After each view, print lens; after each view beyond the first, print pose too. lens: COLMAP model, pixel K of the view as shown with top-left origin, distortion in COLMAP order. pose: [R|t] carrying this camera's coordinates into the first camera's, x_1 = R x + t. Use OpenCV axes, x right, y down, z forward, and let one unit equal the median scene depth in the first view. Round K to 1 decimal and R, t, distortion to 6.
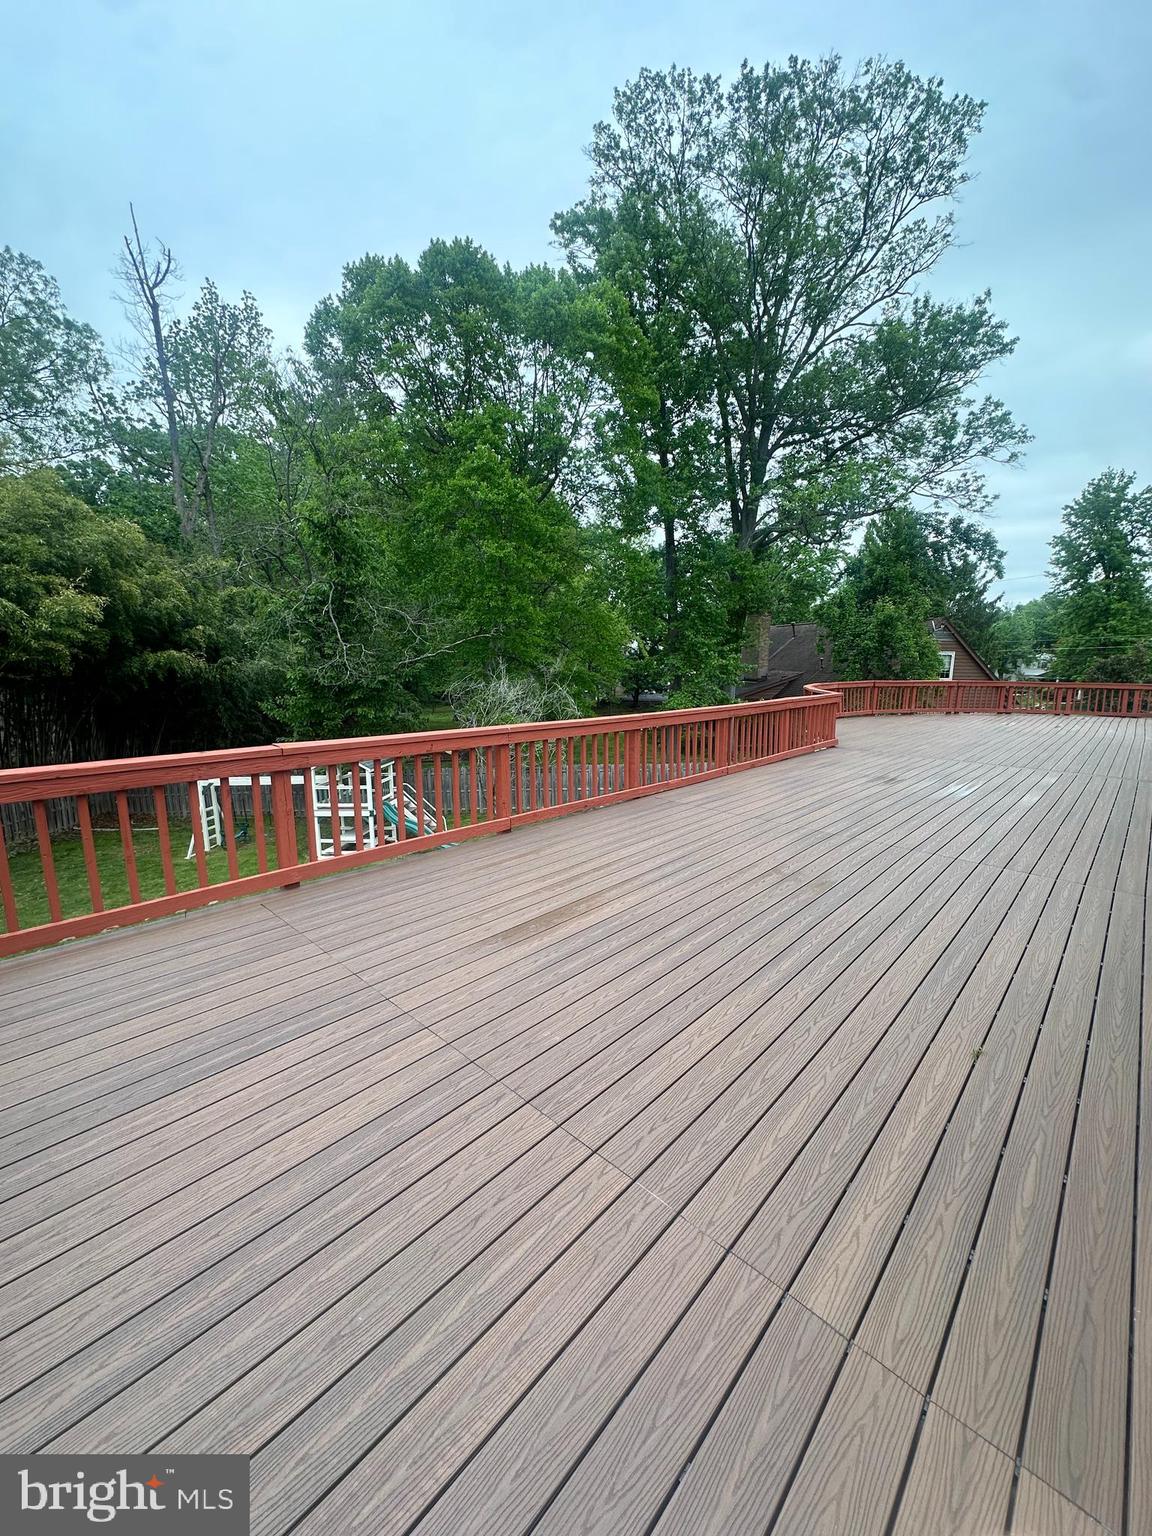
lens RADIAL K [[609.7, 0, 580.7], [0, 609.7, 765.3], [0, 0, 1]] dist [-0.002457, 0.000138]
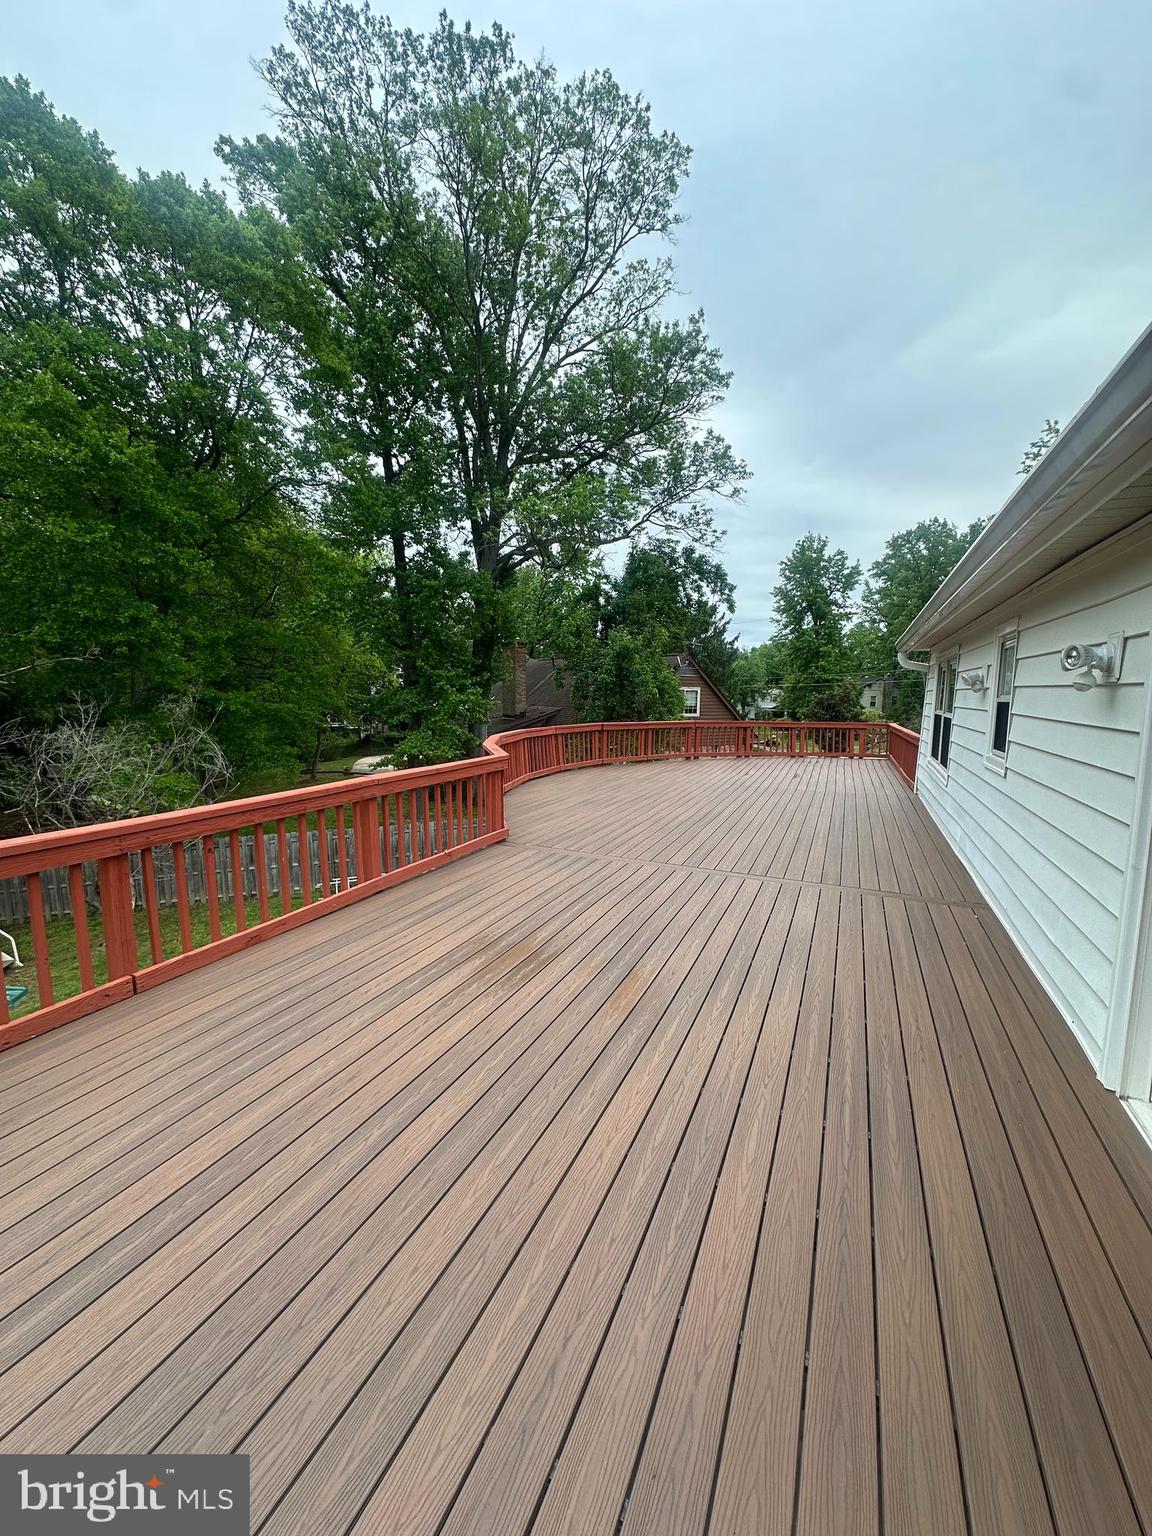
lens RADIAL K [[609.8, 0, 579.4], [0, 609.8, 766.3], [0, 0, 1]] dist [-0.002000, 0.000214]
pose [[0.943953, -0.036128, 0.328097, 0.117456], [0.053138, 0.997660, -0.043026, -0.030688], [-0.325775, 0.058049, 0.943664, 0.158386]]
